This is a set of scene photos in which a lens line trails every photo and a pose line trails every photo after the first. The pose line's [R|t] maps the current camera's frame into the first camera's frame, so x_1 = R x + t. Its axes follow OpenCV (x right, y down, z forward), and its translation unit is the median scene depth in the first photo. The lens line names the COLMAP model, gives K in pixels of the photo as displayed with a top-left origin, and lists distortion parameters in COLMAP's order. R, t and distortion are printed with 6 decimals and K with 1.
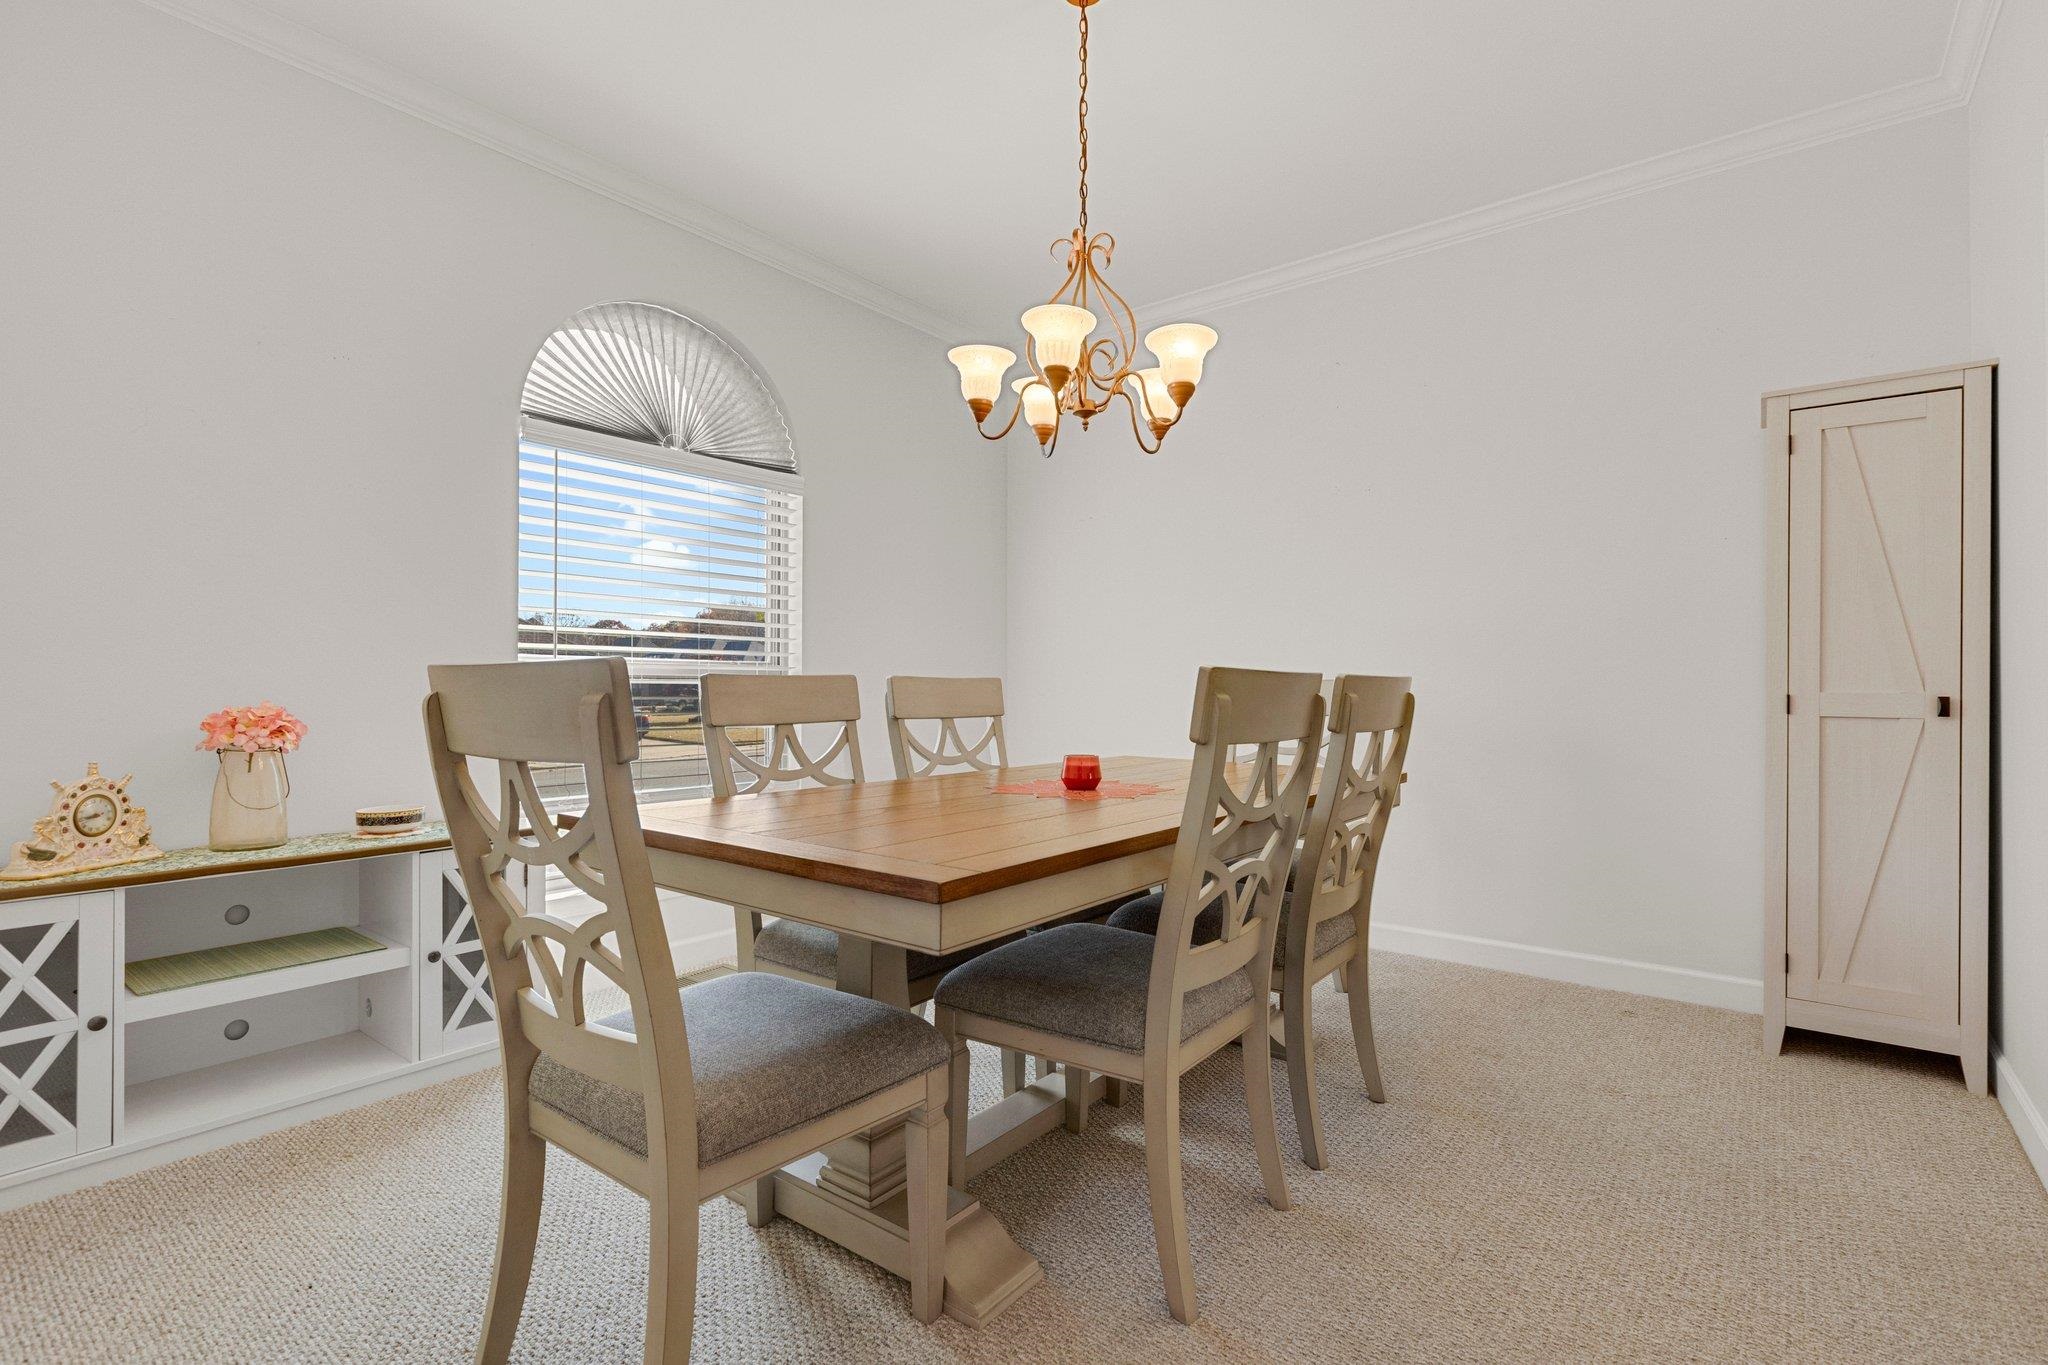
lens RADIAL K [[943.0, 0, 1042.3], [0, 943.0, 676.7], [0, 0, 1]] dist [-0.000910, -0.000397]
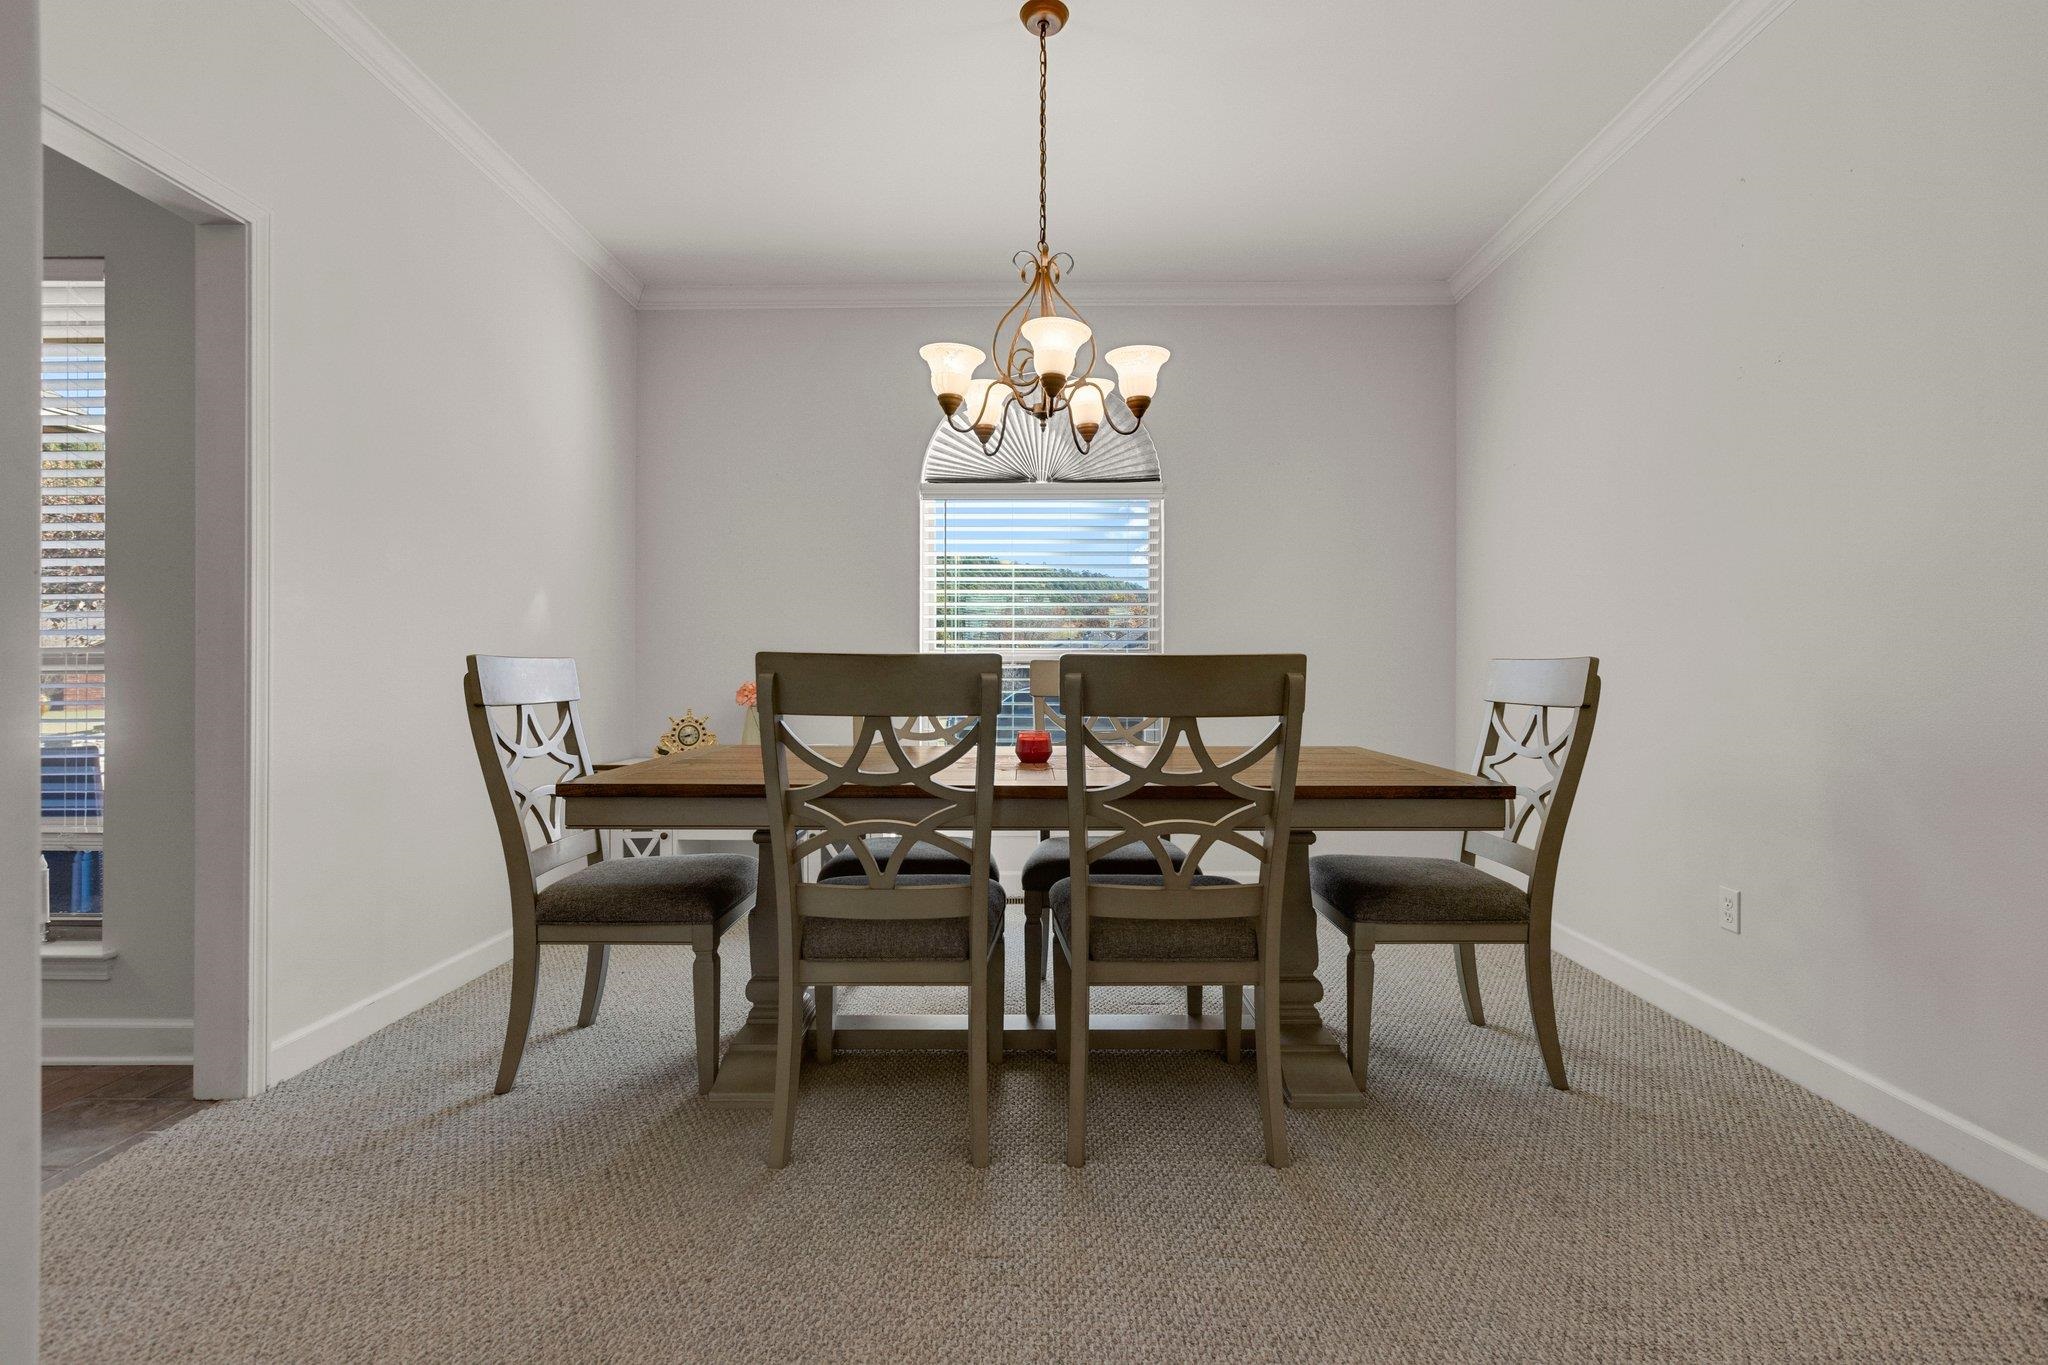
lens RADIAL K [[929.9, 0, 1023.9], [0, 929.9, 663.7], [0, 0, 1]] dist [0.001553, -0.000295]
pose [[0.608409, -0.009016, -0.793573, 0.833152], [0.011331, 0.999932, -0.002674, 0.008305], [0.793543, -0.007365, 0.608469, 0.312549]]
